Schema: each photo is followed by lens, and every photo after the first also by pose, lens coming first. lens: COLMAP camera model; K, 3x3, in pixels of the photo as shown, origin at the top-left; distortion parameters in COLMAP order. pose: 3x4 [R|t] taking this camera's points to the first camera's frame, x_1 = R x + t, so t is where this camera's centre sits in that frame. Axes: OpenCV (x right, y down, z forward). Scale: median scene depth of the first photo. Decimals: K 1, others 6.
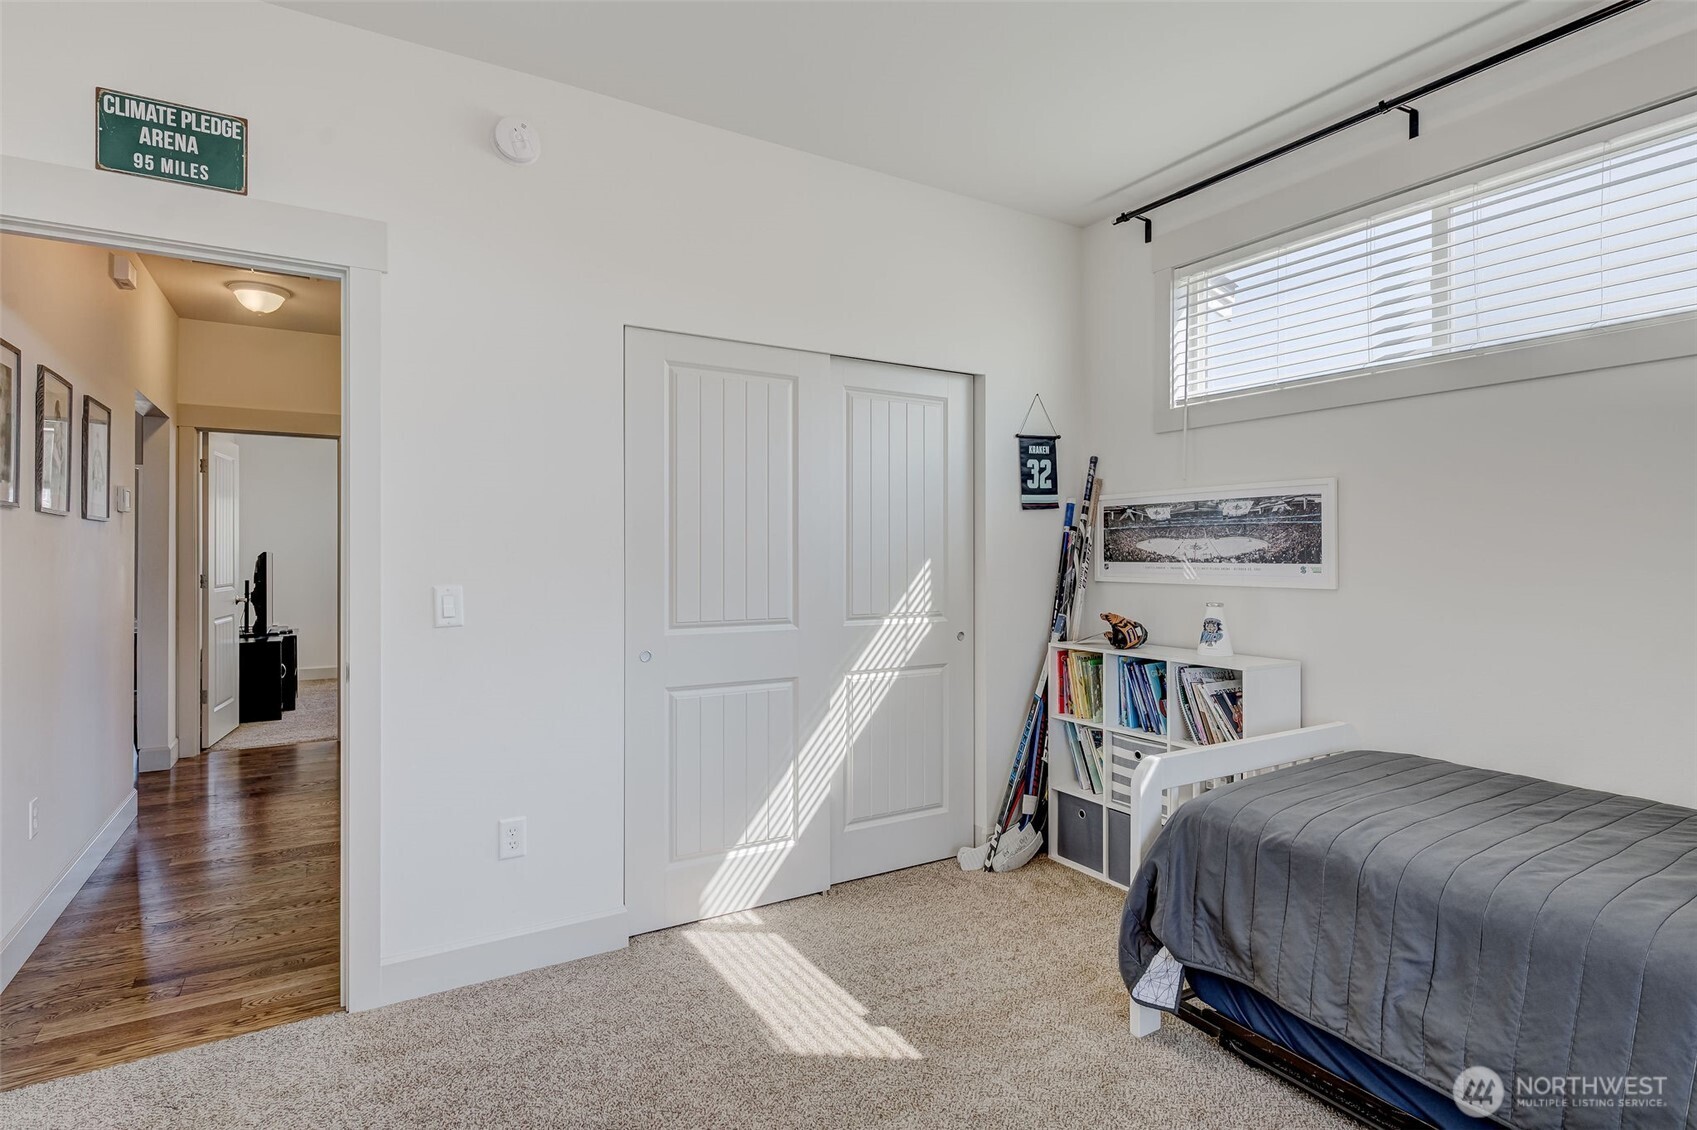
lens RADIAL K [[851.8, 0, 868.8], [0, 851.8, 558.6], [0, 0, 1]] dist [0.000545, 0.000899]
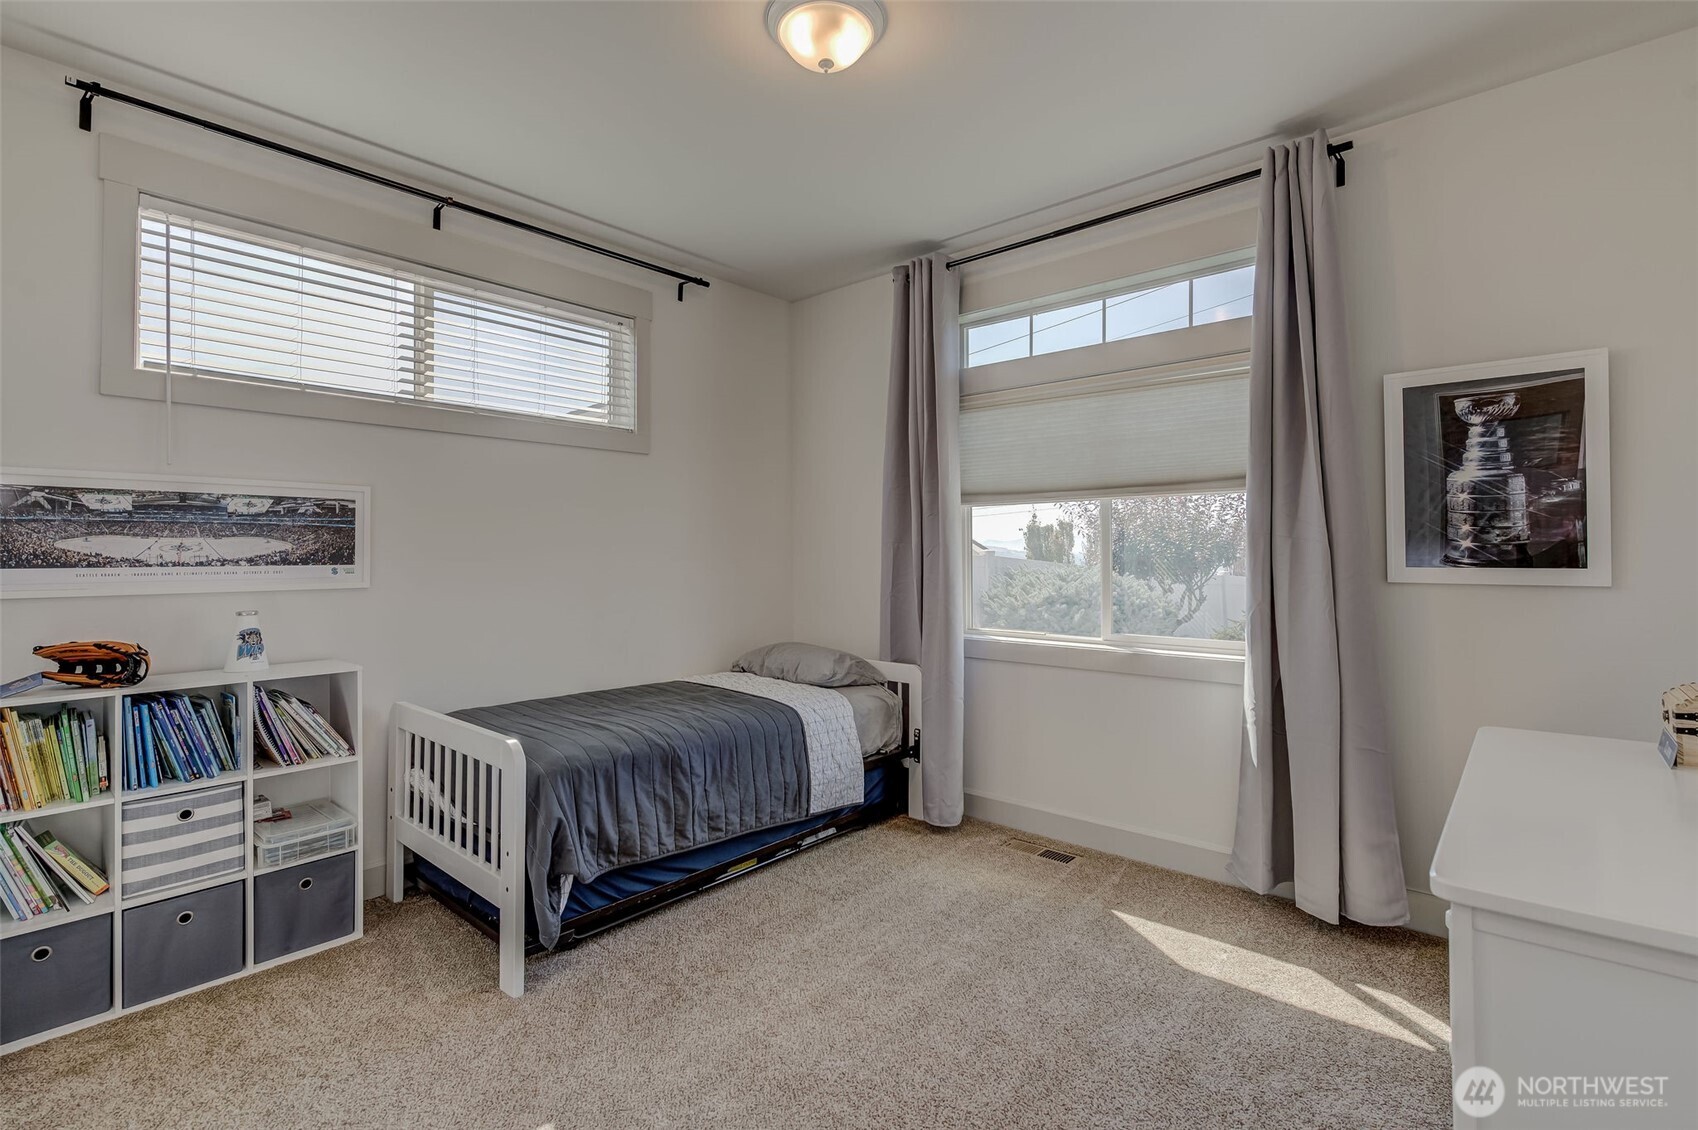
lens RADIAL K [[793.5, 0, 848.5], [0, 793.5, 547.7], [0, 0, 1]] dist [0.016871, -0.000082]
pose [[-0.278139, 0.006255, 0.960520, -0.570528], [0.005561, 0.999973, -0.004902, -0.006585], [-0.960525, 0.003978, -0.278166, 0.629621]]
